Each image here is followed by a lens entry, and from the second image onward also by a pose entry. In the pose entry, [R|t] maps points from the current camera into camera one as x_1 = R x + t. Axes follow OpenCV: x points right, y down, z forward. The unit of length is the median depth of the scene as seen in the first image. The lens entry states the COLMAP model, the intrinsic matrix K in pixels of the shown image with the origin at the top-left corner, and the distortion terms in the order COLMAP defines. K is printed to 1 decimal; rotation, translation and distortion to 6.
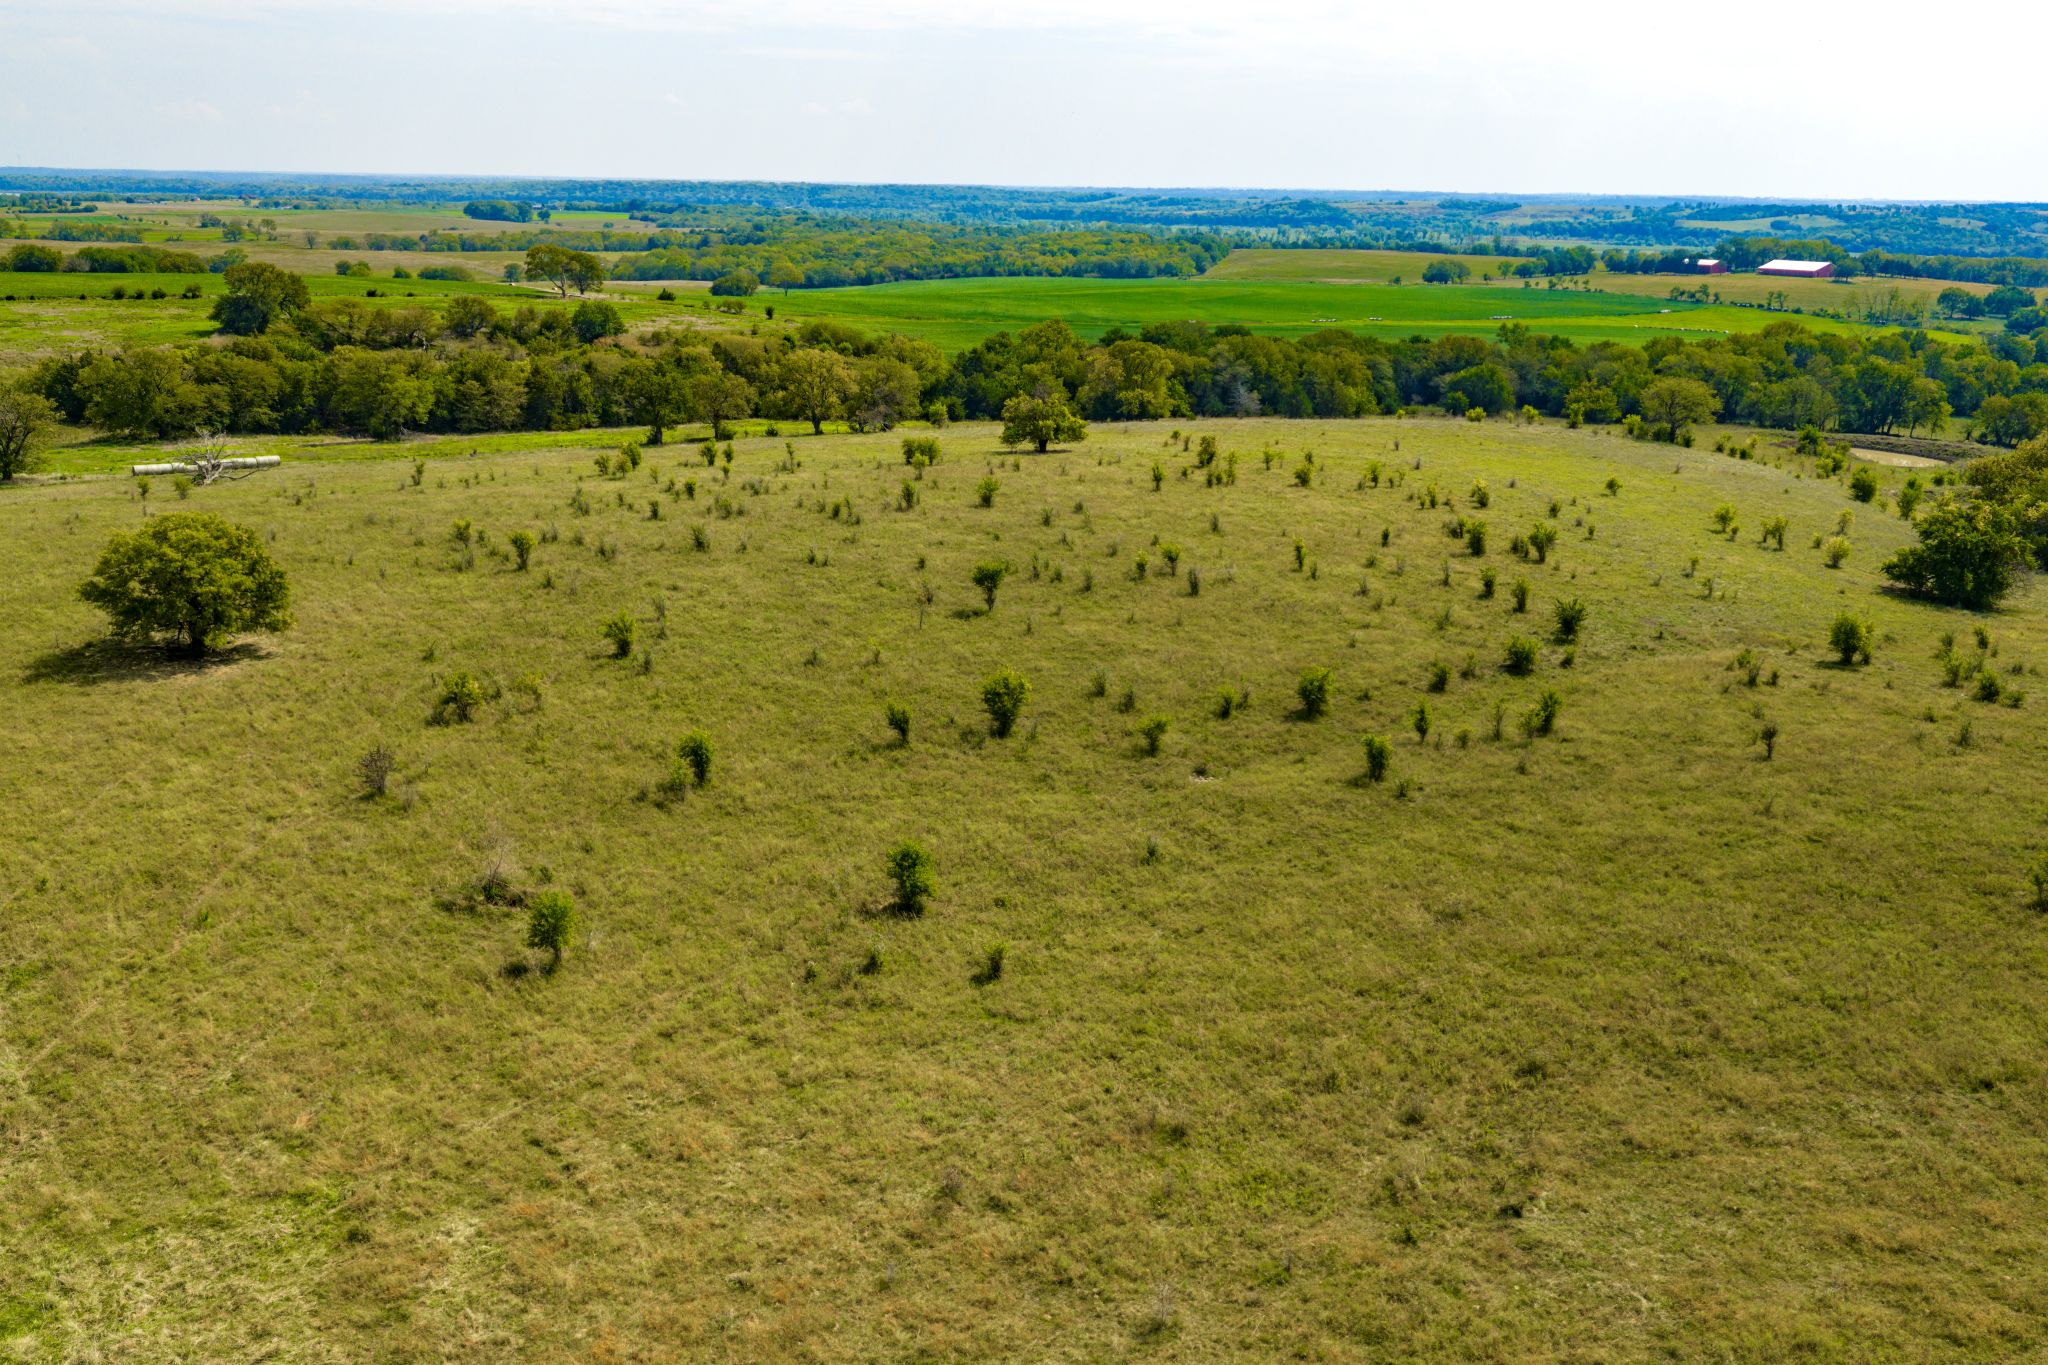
lens RADIAL K [[1697.0, 0, 1026.8], [0, 1697.0, 691.7], [0, 0, 1]] dist [0.015907, -0.015635]
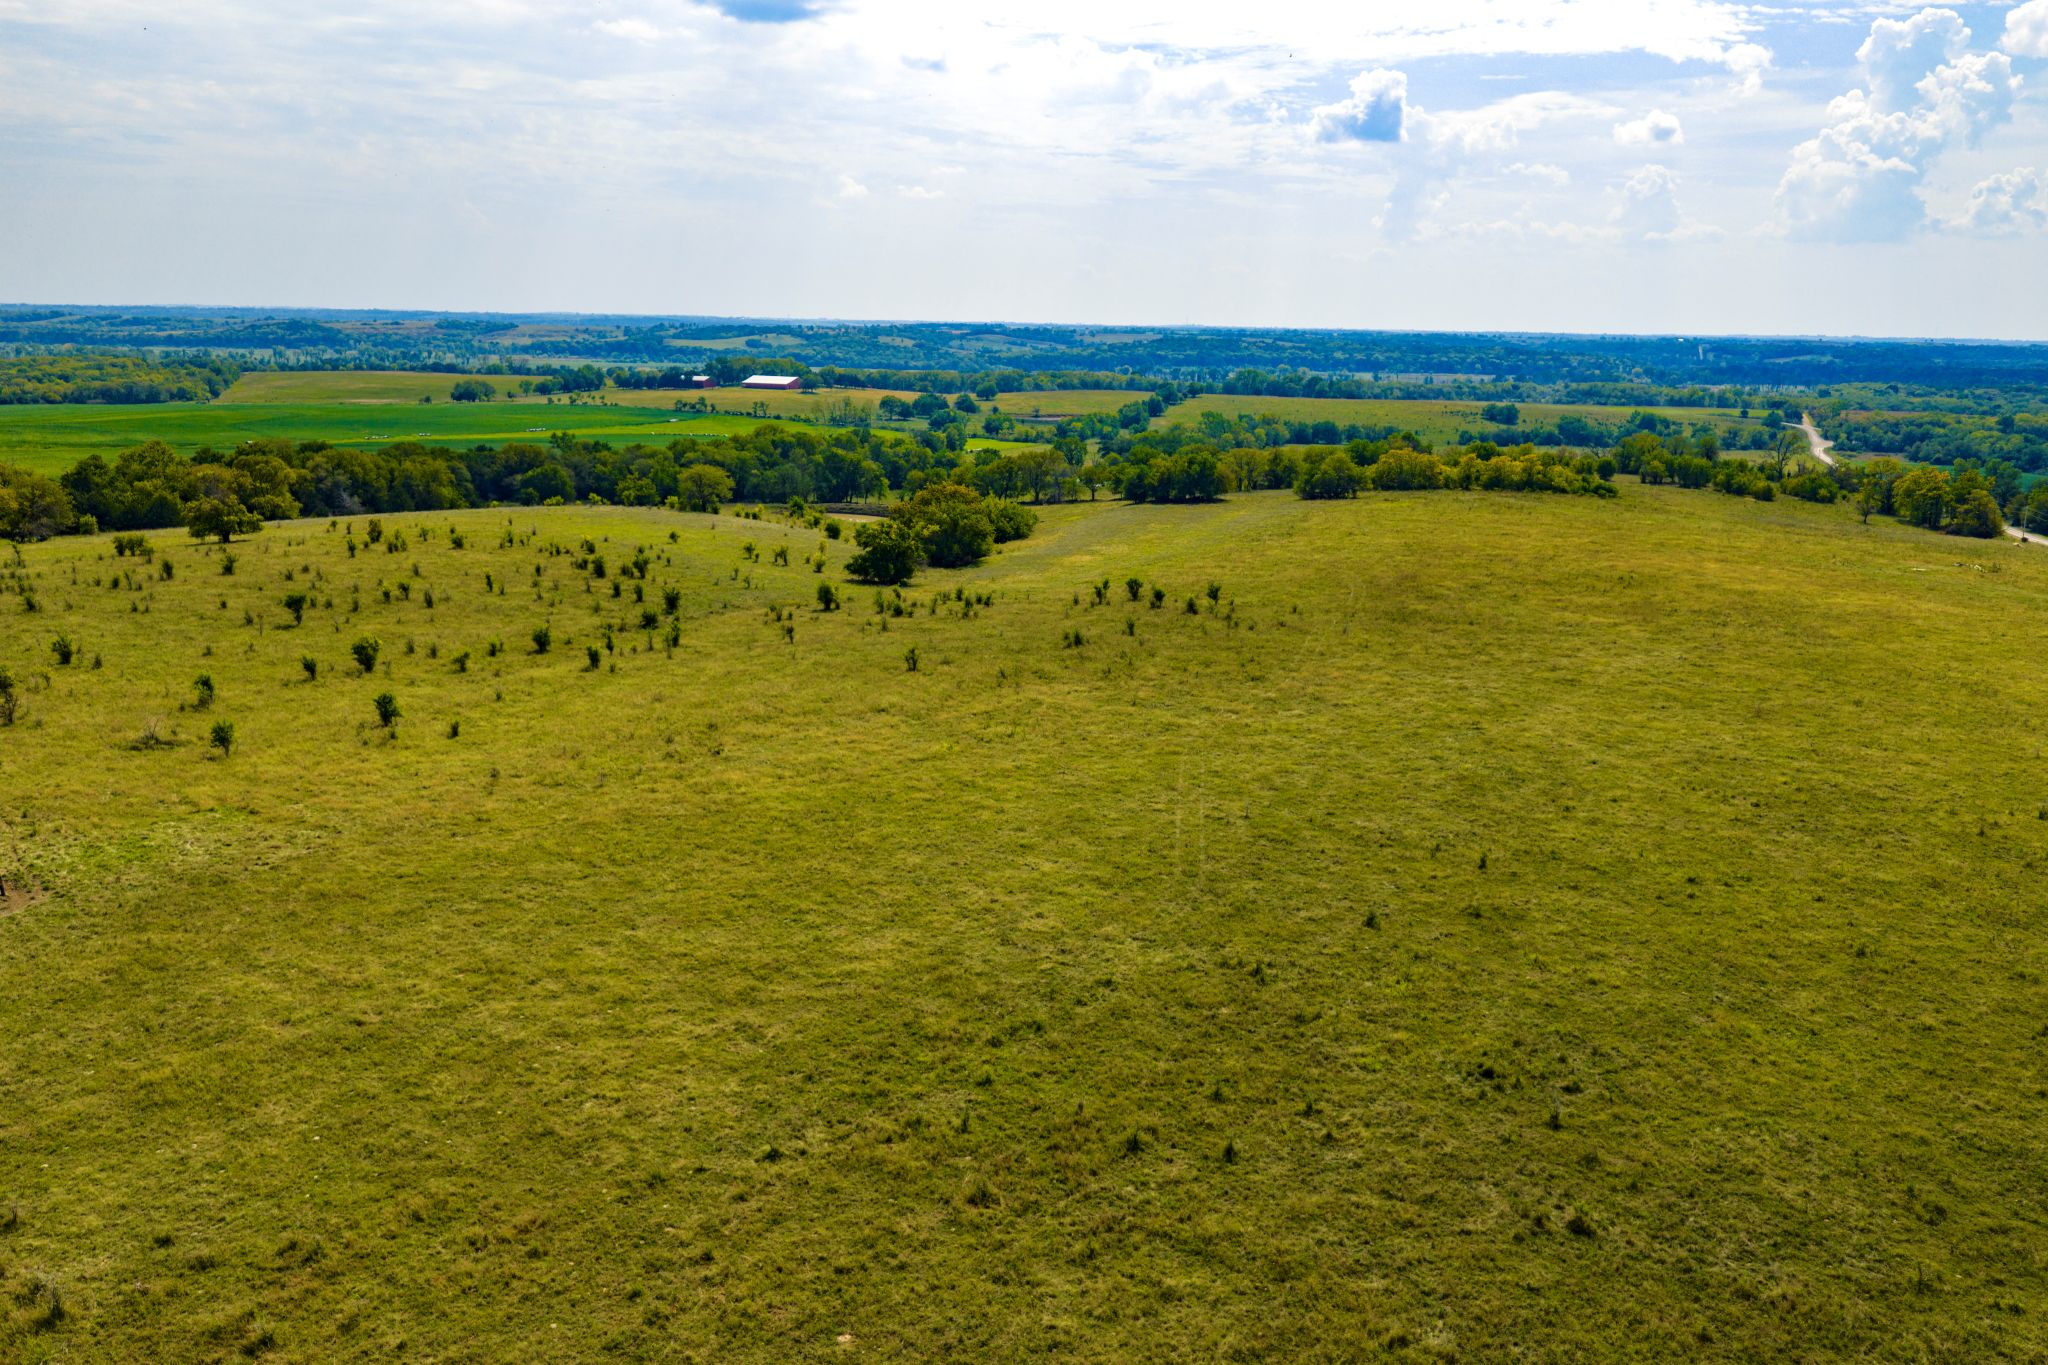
lens RADIAL K [[1697.0, 0, 1026.8], [0, 1697.0, 691.7], [0, 0, 1]] dist [0.015907, -0.015635]
pose [[0.847410, -0.113806, 0.518599, -0.078811], [0.147523, 0.988766, -0.024074, 0.042423], [-0.510033, 0.096905, 0.854679, -0.178517]]
